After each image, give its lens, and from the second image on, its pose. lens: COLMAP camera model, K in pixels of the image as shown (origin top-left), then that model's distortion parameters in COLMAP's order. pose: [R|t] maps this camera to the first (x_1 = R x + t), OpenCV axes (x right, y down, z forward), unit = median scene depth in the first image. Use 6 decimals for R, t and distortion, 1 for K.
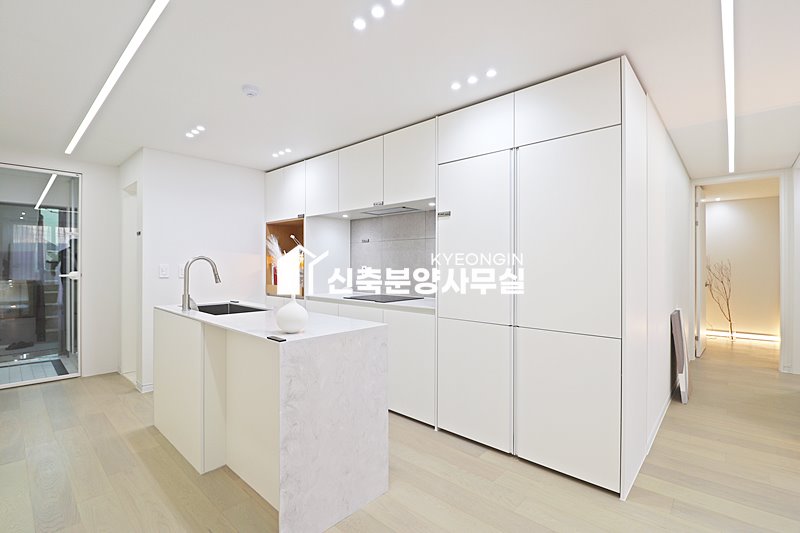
lens RADIAL K [[366.4, 0, 398.7], [0, 366.4, 264.0], [0, 0, 1]] dist [0.001207, -0.014467]
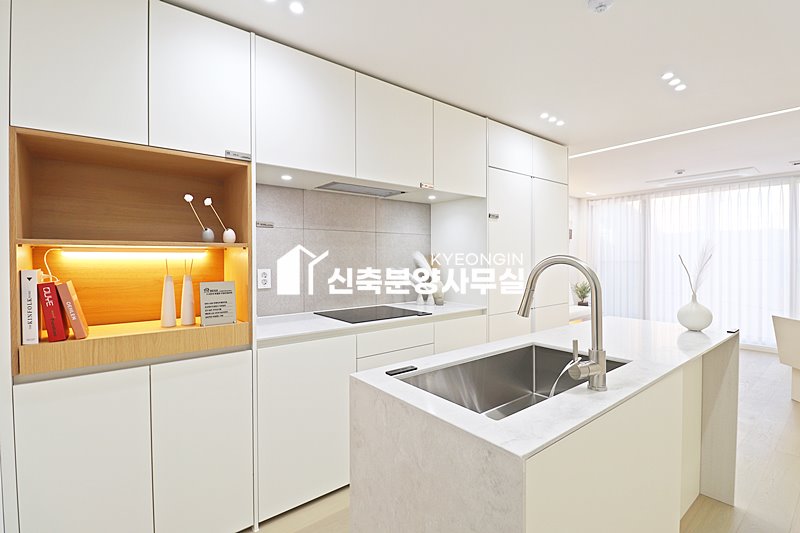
lens RADIAL K [[370.4, 0, 400.9], [0, 370.4, 261.7], [0, 0, 1]] dist [-0.000220, -0.014595]
pose [[0.163291, -0.012337, 0.986501, -0.687147], [0.004086, 0.999922, 0.011828, -0.013323], [-0.986569, 0.002099, 0.163329, 0.773218]]
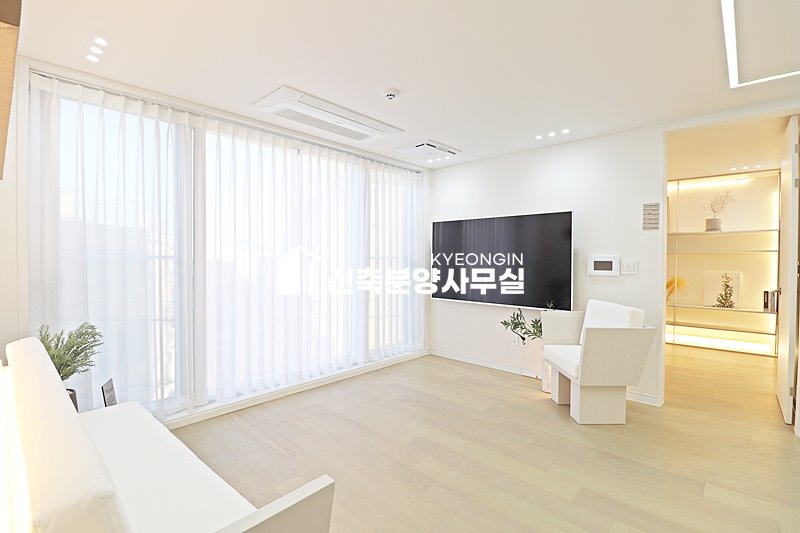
lens RADIAL K [[366.9, 0, 401.3], [0, 366.9, 264.0], [0, 0, 1]] dist [0.000118, -0.015229]
pose [[-0.999939, -0.006663, 0.008753, 0.652703], [-0.006531, 0.999864, 0.015124, 0.002046], [-0.008853, 0.015066, -0.999847, 0.724817]]
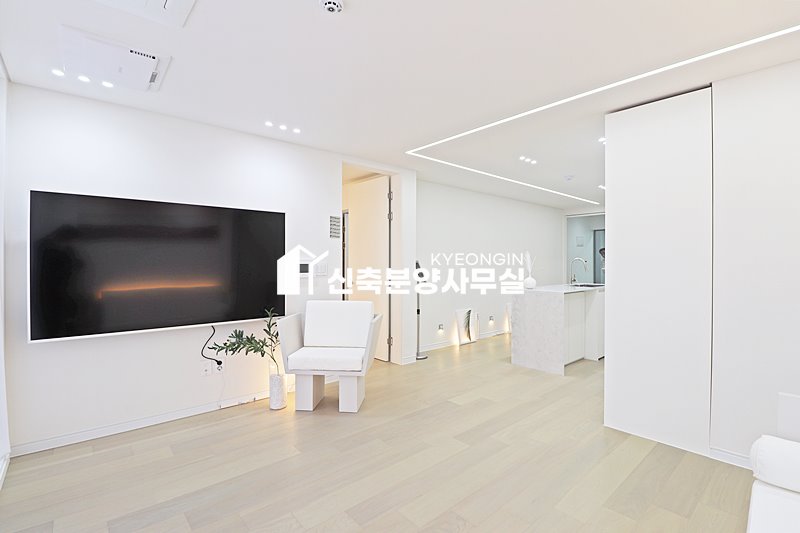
lens RADIAL K [[369.9, 0, 400.5], [0, 369.9, 264.4], [0, 0, 1]] dist [0.001205, -0.013943]
pose [[-0.112250, 0.002947, -0.993676, 1.092264], [0.000574, 0.999996, 0.002901, 0.003718], [0.993680, -0.000244, -0.112251, 0.183046]]
